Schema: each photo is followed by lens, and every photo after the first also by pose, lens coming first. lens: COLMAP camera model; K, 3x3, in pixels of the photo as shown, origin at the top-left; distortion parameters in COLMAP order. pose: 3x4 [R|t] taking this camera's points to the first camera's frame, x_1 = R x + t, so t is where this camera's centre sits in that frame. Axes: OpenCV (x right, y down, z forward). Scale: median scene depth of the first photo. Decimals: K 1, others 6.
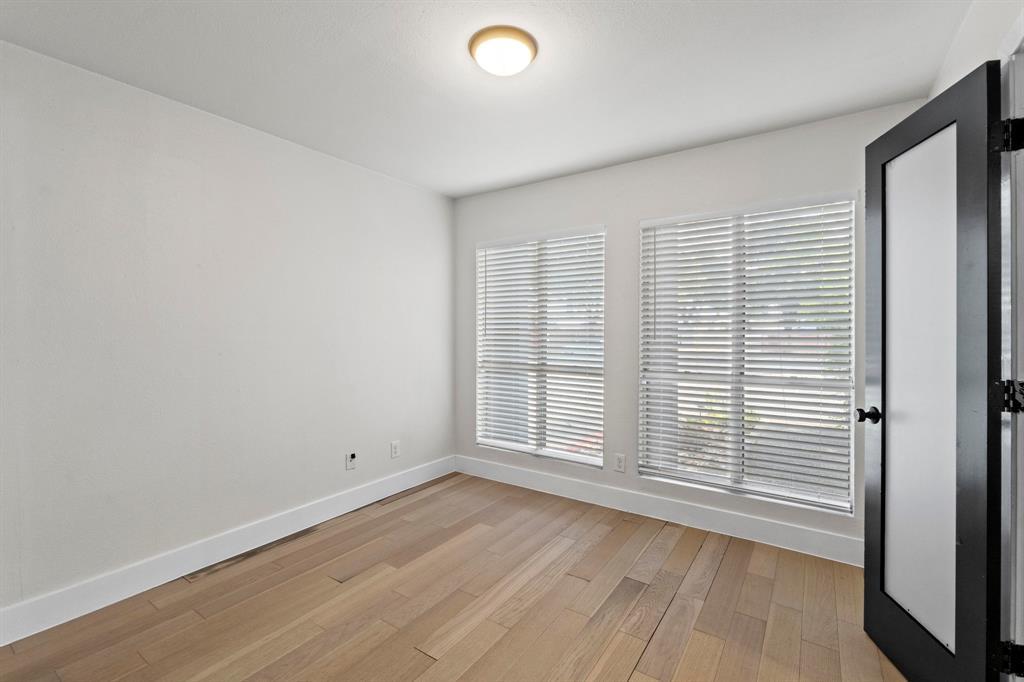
lens RADIAL K [[444.4, 0, 511.8], [0, 444.4, 338.8], [0, 0, 1]] dist [-0.000678, -0.000628]
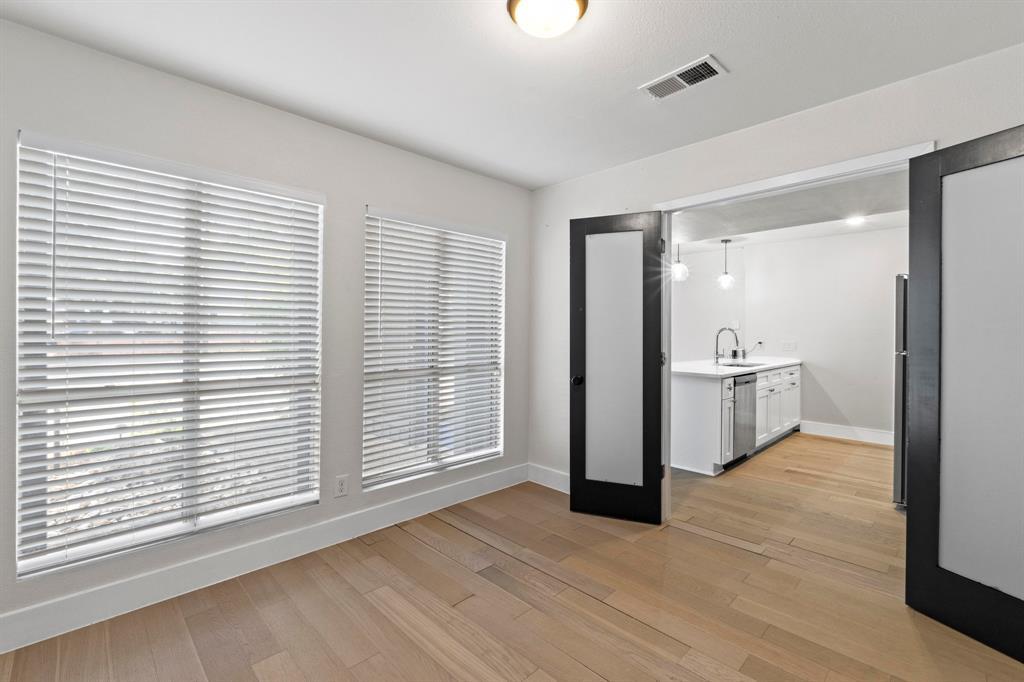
lens RADIAL K [[444.4, 0, 513.6], [0, 444.4, 336.3], [0, 0, 1]] dist [-0.000678, -0.000628]
pose [[0.194227, -0.009388, 0.980912, -0.560404], [0.009866, 0.999922, 0.007617, -0.007367], [-0.980907, 0.008199, 0.194305, 0.559799]]
